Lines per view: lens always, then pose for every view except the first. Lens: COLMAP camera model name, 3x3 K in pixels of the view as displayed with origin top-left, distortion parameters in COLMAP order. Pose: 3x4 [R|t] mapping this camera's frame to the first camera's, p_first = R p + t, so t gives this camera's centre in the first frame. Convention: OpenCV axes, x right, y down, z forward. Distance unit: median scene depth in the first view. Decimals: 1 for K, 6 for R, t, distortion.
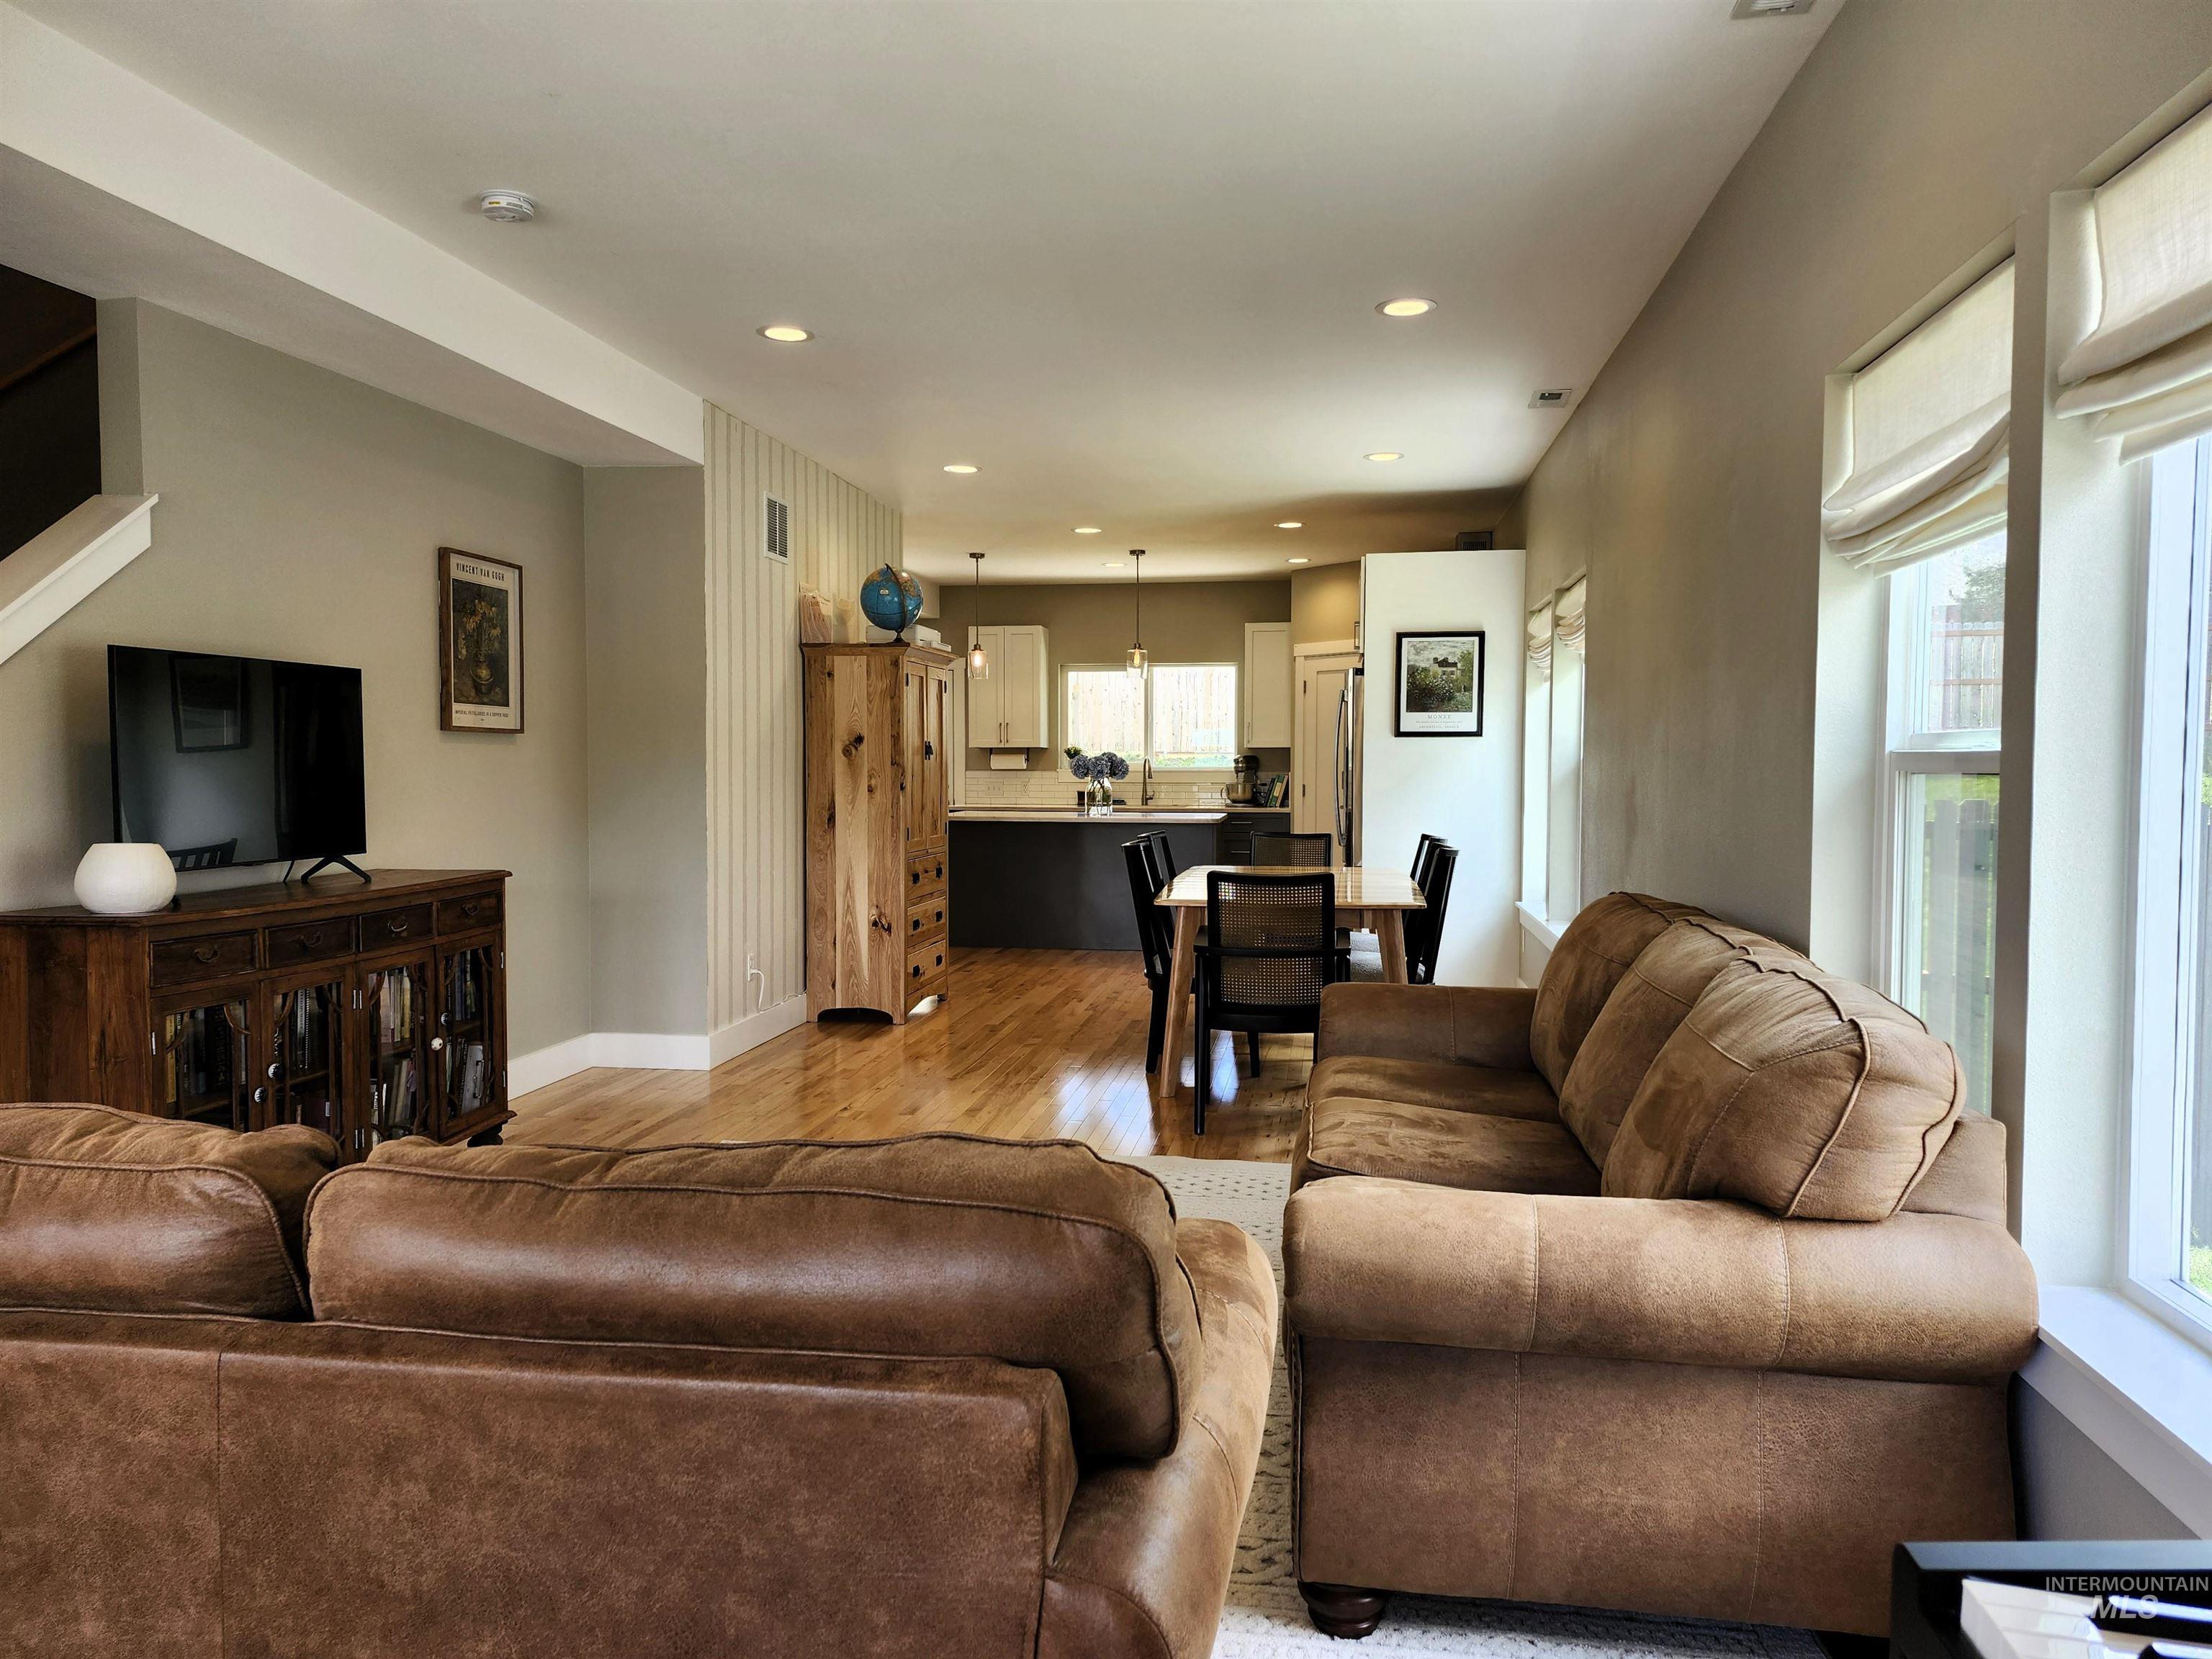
lens RADIAL K [[1538.6, 0, 1105.4], [0, 1538.6, 830.4], [0, 0, 1]] dist [0.022540, -0.020341]
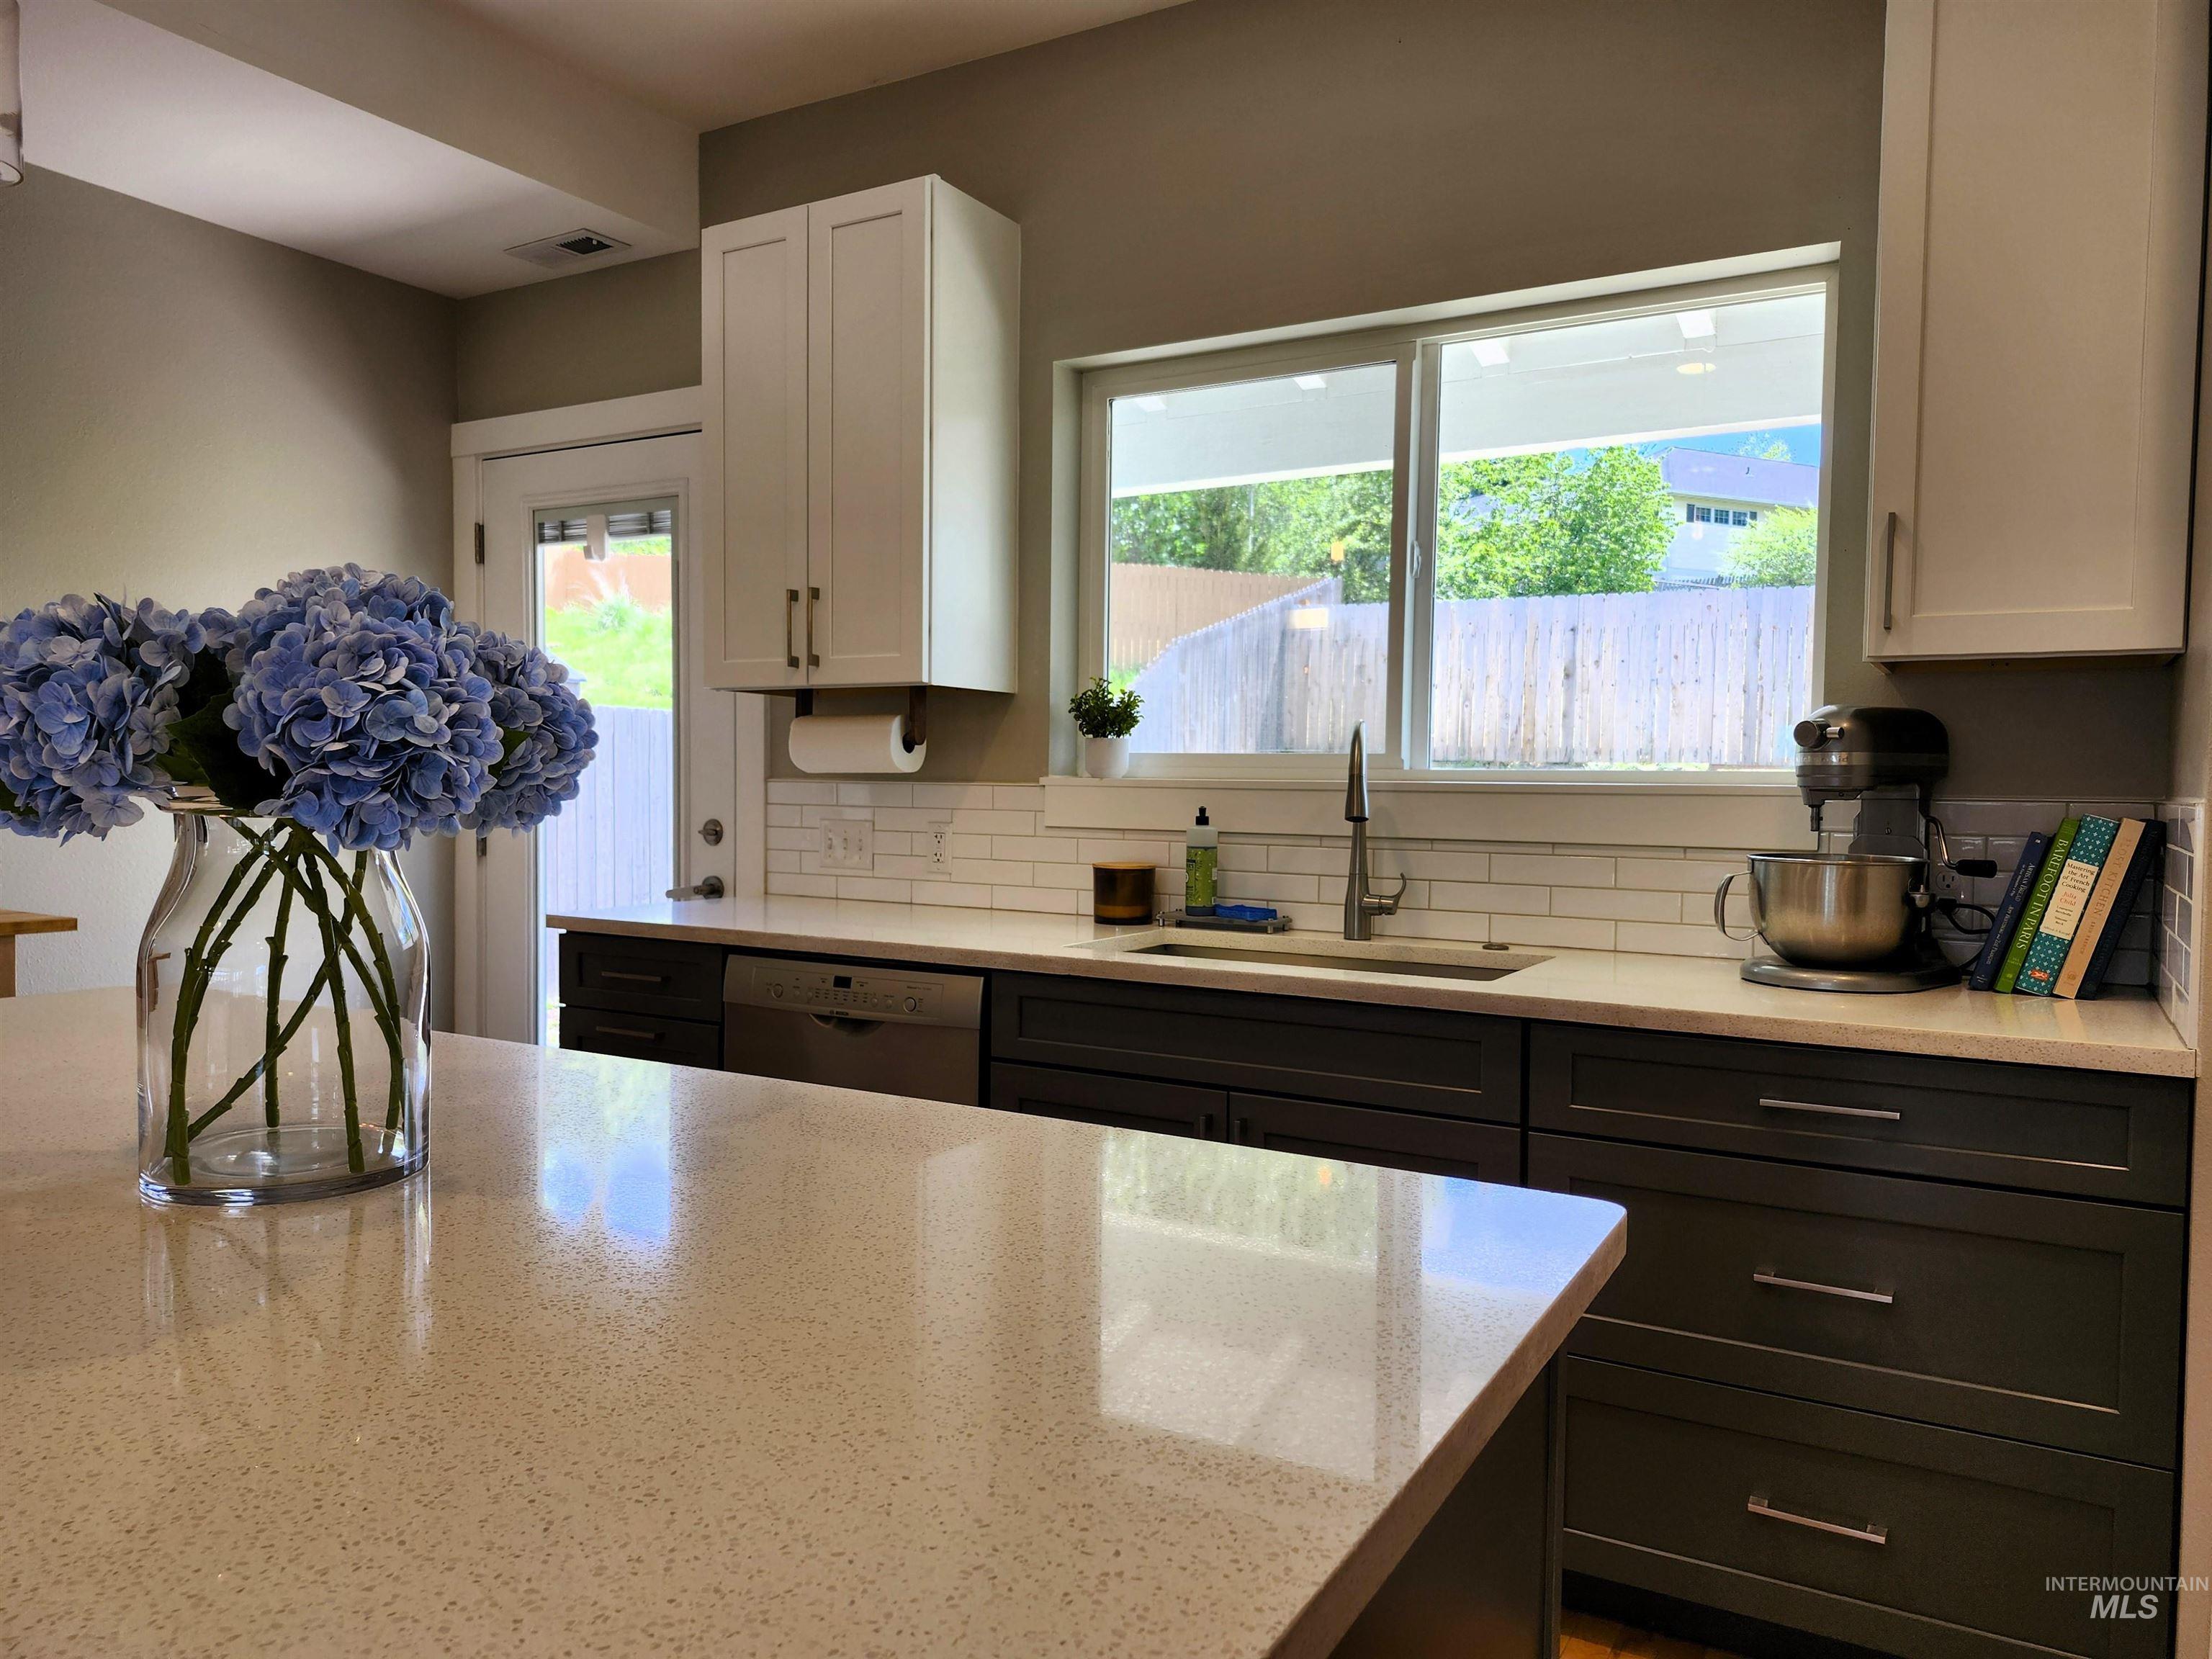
lens RADIAL K [[1538.6, 0, 1105.1], [0, 1538.6, 837.4], [0, 0, 1]] dist [0.022540, -0.020341]
pose [[0.938811, 0.022224, -0.343714, 0.068368], [-0.024886, 0.999685, -0.003335, -0.029753], [0.343532, 0.011684, 0.939068, 0.784895]]
